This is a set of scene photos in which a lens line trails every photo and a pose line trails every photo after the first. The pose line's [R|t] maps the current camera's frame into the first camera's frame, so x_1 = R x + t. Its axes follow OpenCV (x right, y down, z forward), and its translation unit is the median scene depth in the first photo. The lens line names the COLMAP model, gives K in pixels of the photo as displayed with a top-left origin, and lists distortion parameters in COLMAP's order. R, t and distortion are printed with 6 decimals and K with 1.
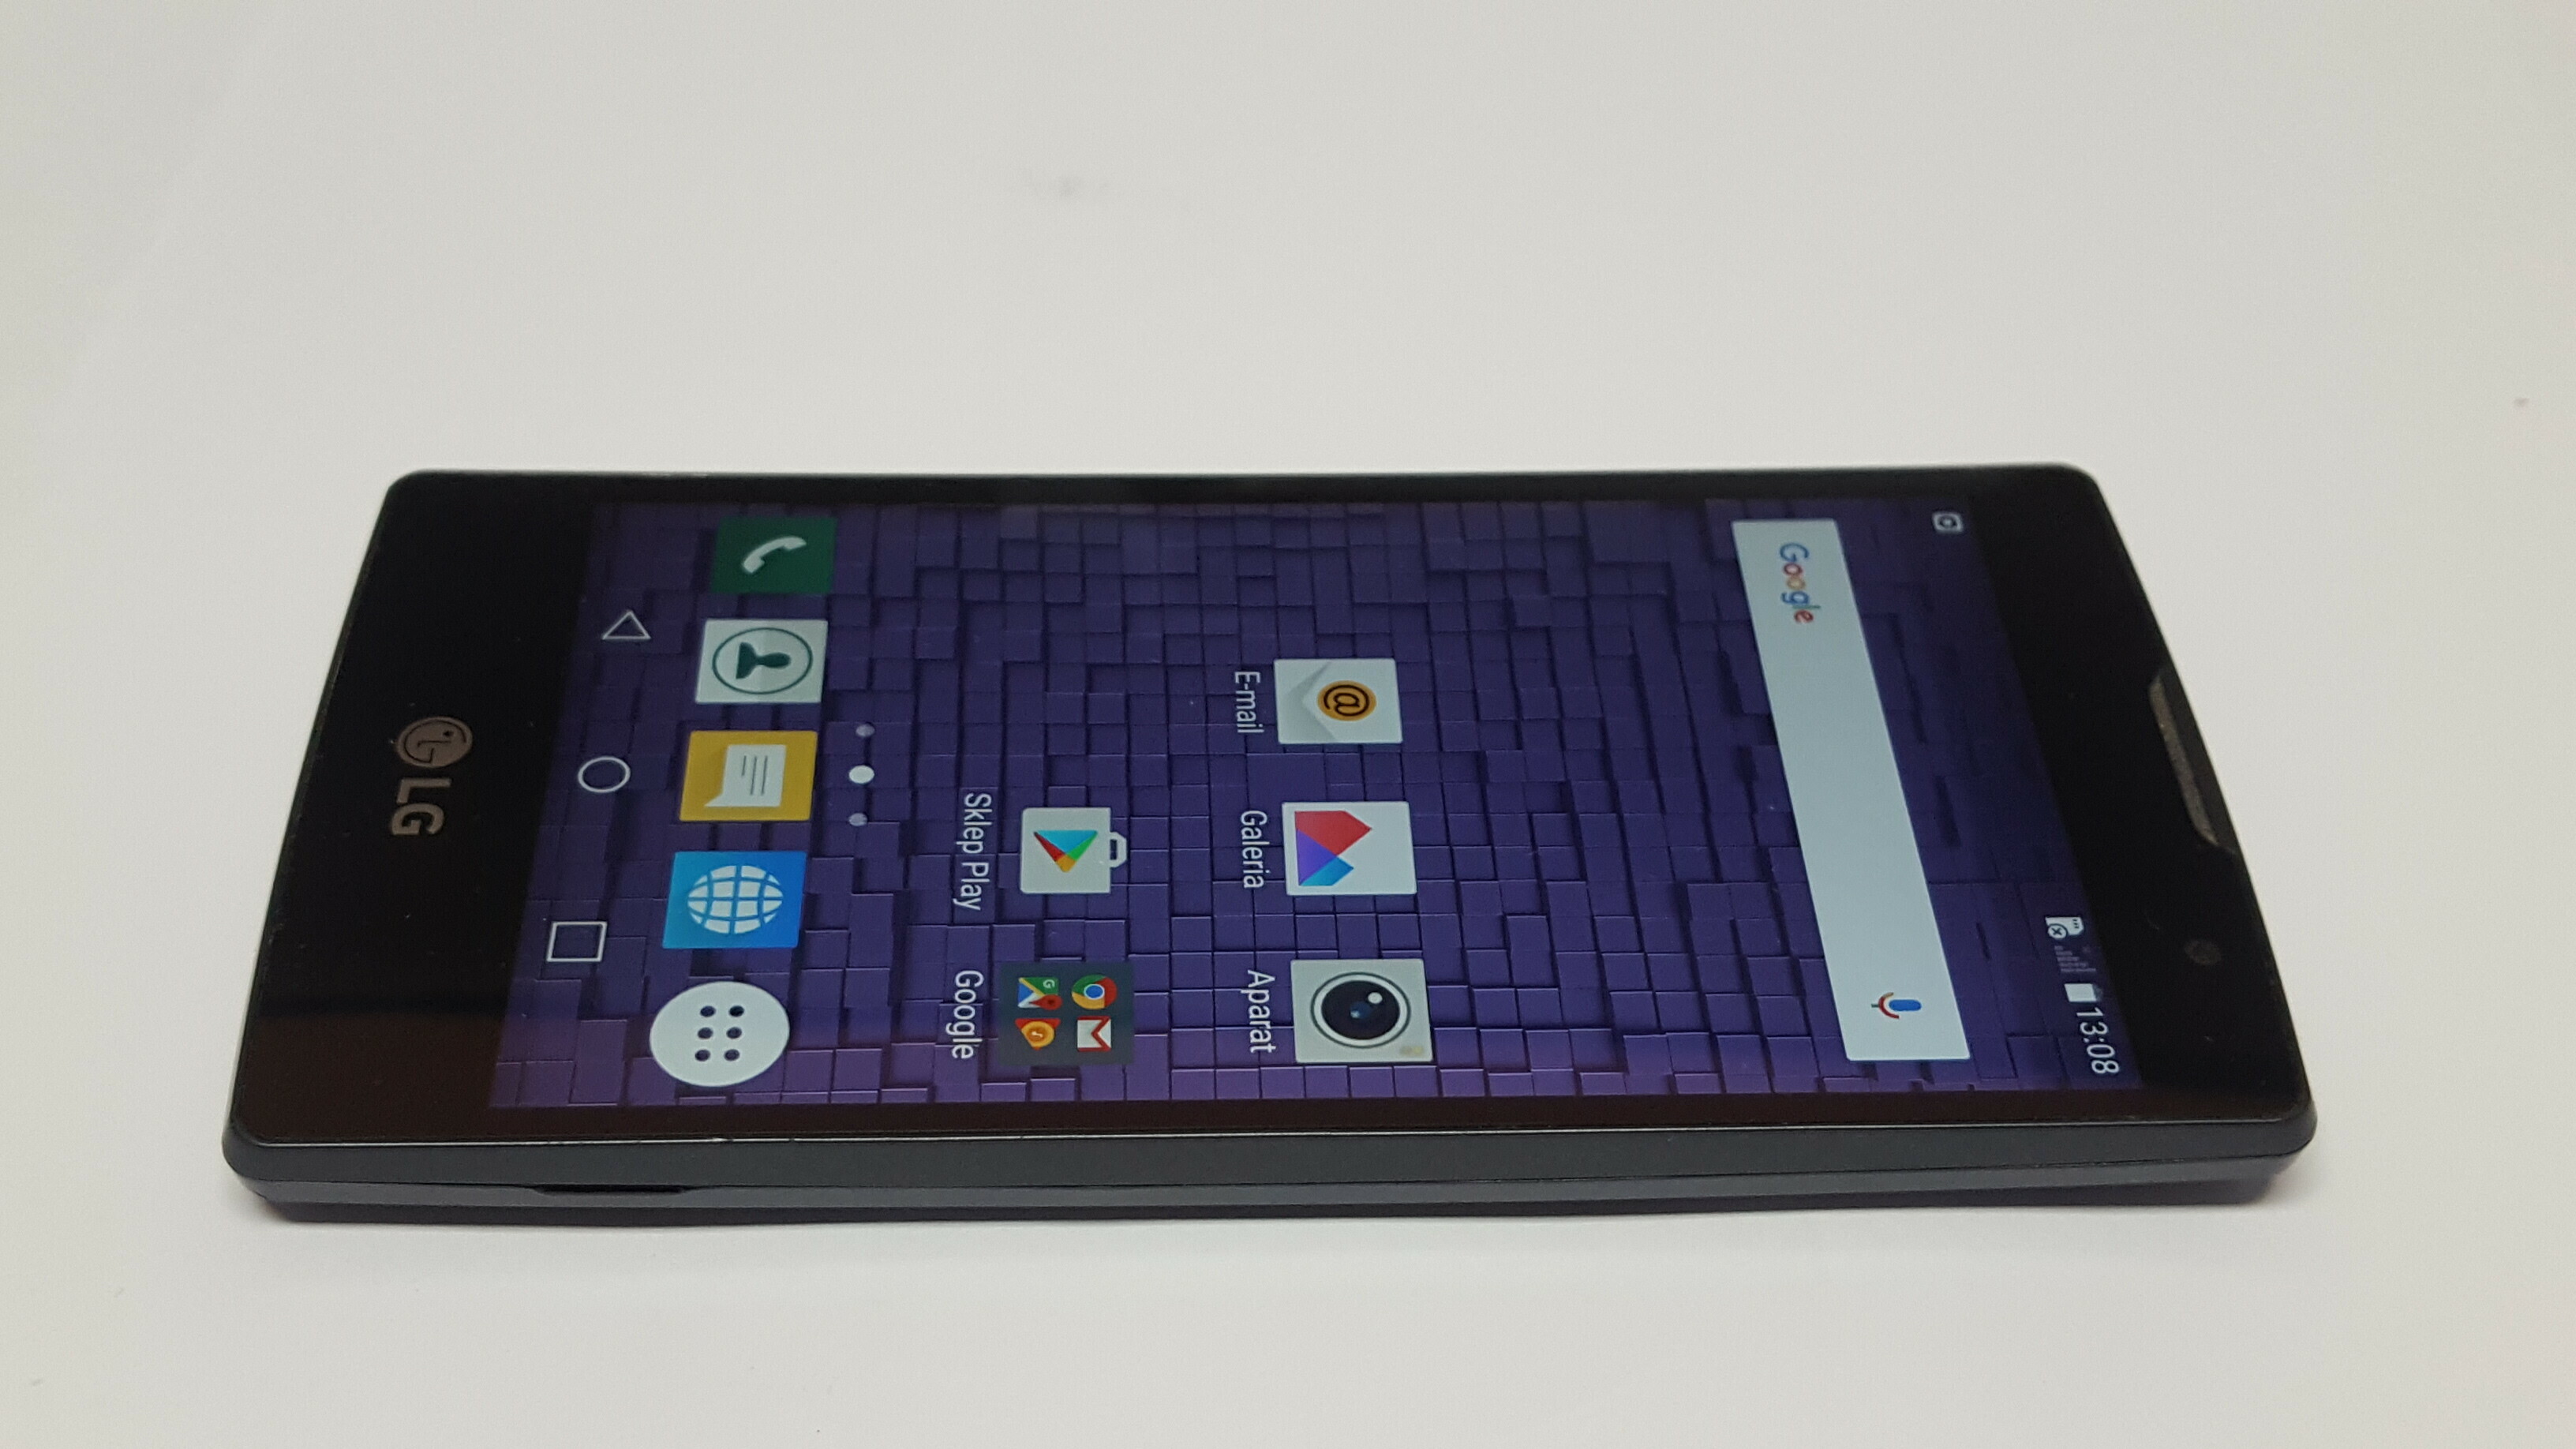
lens RADIAL K [[3274.5, 0, 1254.4], [0, 3274.5, 727.0], [0, 0, 1]] dist [0.103206, 0.006610]
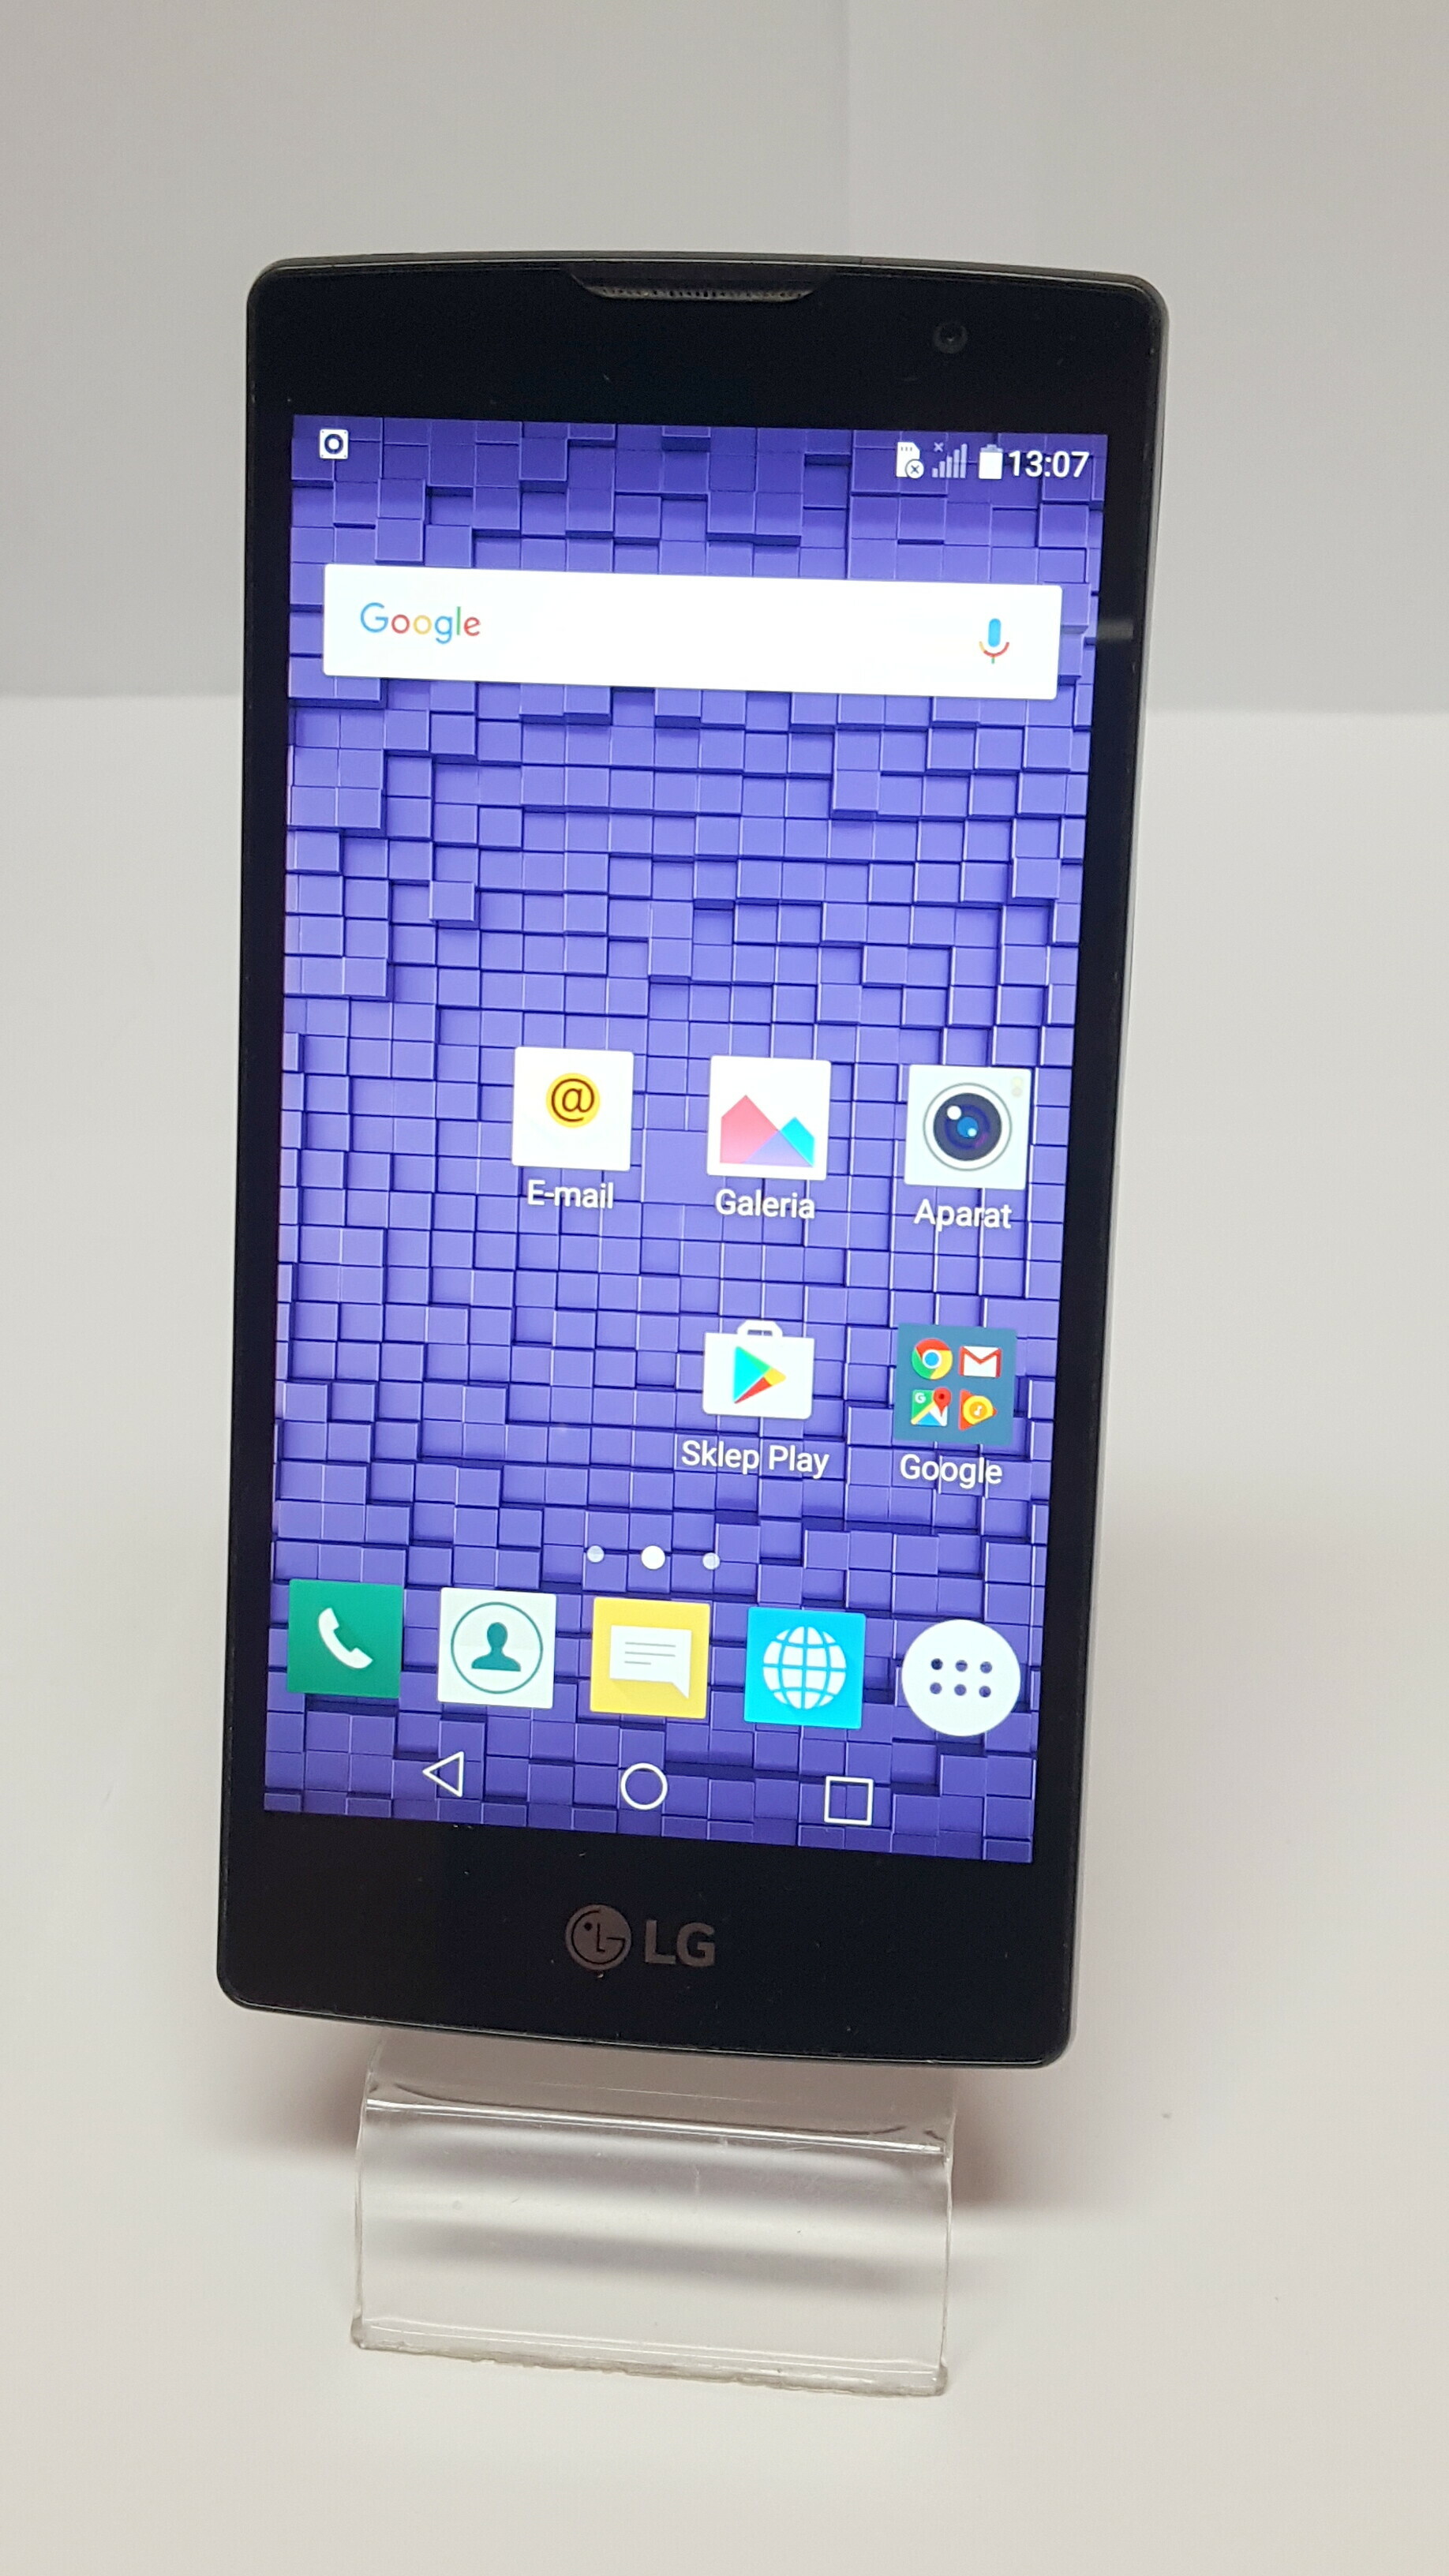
lens RADIAL K [[3274.5, 0, 724.5], [0, 3274.5, 1288.0], [0, 0, 1]] dist [0.103206, 0.006610]
pose [[0.069105, -0.986388, -0.149207, 0.133078], [0.762993, -0.044098, 0.644901, -0.670976], [-0.642703, -0.158409, 0.749560, 0.188932]]
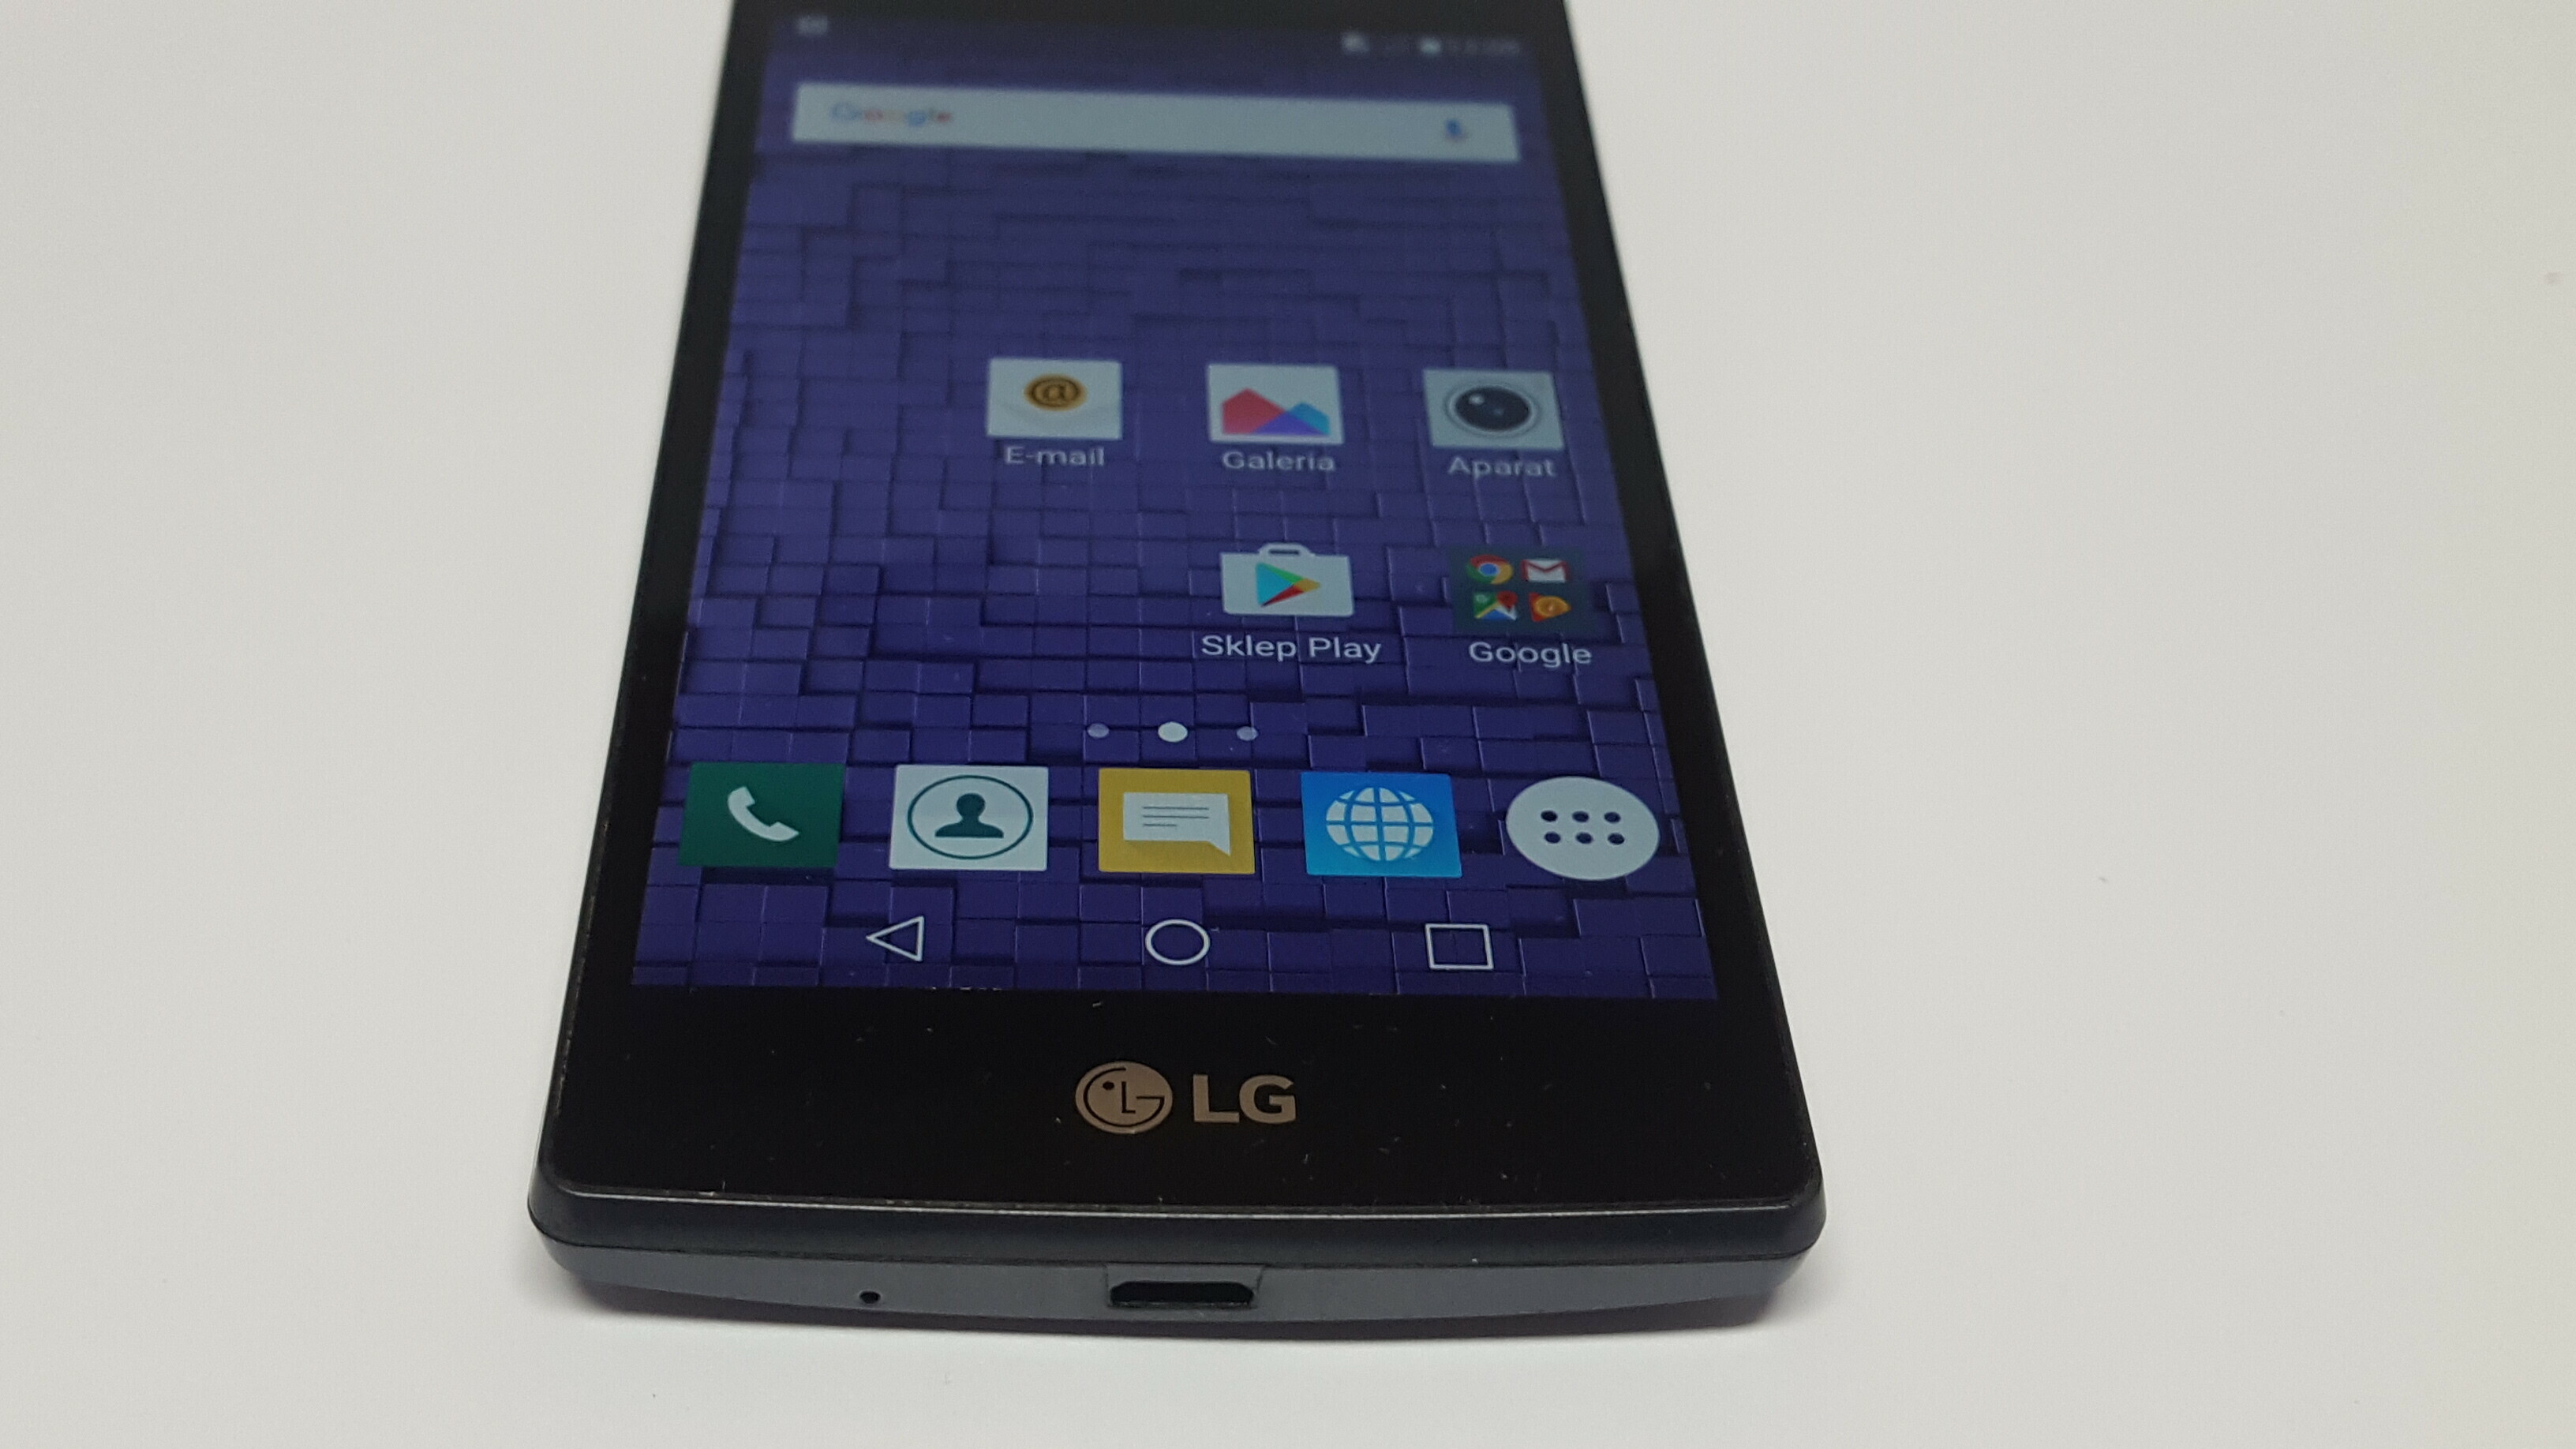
lens RADIAL K [[3274.5, 0, 1254.4], [0, 3274.5, 727.0], [0, 0, 1]] dist [0.103206, 0.006610]
pose [[-0.001239, -0.675555, 0.737309, -0.754627], [0.650457, 0.559474, 0.513707, -0.413804], [-0.759542, 0.480224, 0.438726, 0.618701]]
